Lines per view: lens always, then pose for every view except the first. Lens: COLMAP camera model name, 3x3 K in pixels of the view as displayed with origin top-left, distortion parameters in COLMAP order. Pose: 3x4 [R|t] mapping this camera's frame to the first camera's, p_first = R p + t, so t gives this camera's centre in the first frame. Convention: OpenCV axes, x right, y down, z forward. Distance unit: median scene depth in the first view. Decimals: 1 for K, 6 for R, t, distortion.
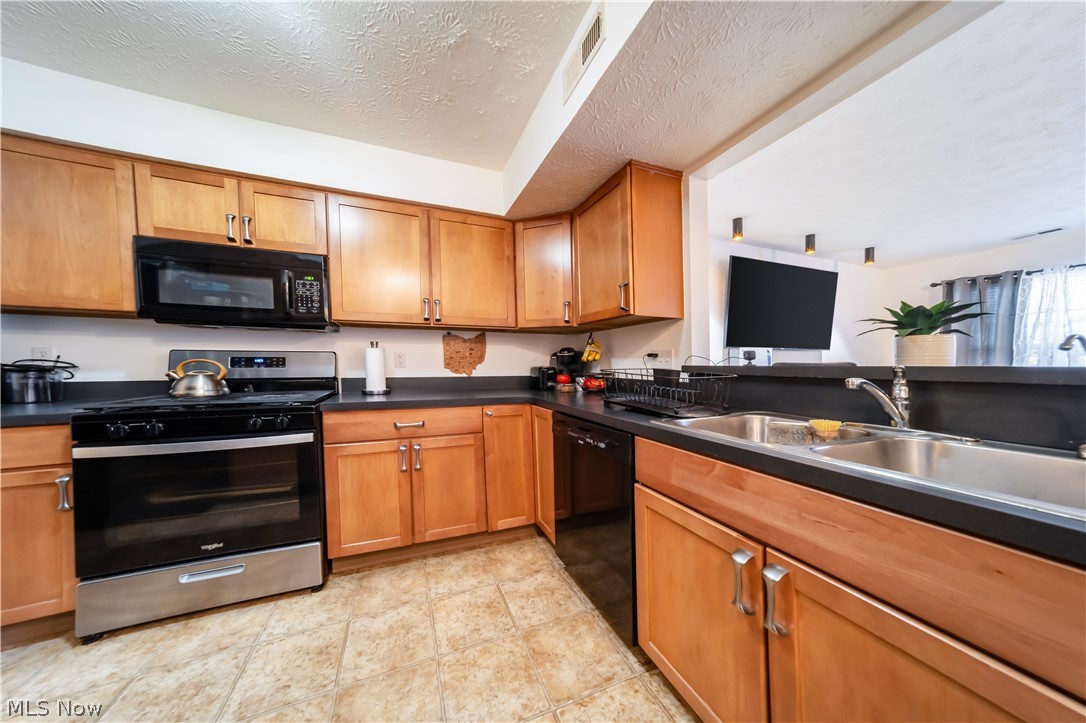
lens RADIAL K [[313.9, 0, 539.1], [0, 313.9, 368.1], [0, 0, 1]] dist [-0.000162, 0.005177]
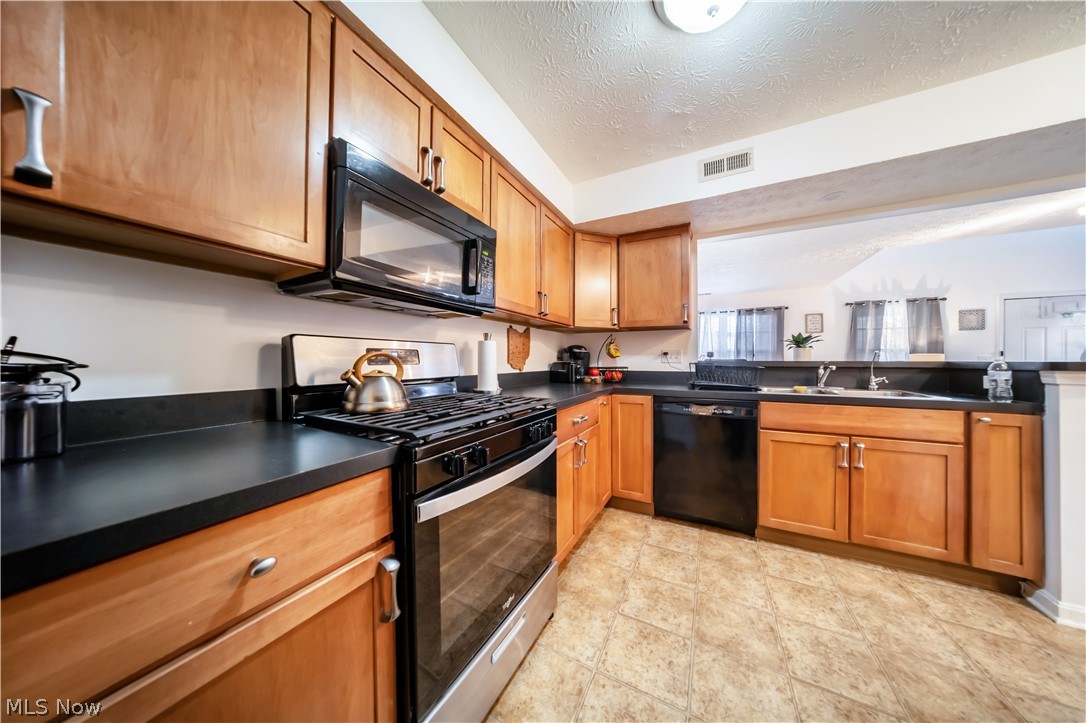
lens RADIAL K [[335.6, 0, 524.9], [0, 335.6, 354.5], [0, 0, 1]] dist [-0.000654, 0.000123]
pose [[0.763176, 0.010227, 0.646110, -1.323785], [0.006499, 0.999703, -0.023502, -0.004351], [-0.646158, 0.022135, 0.762883, 0.303768]]
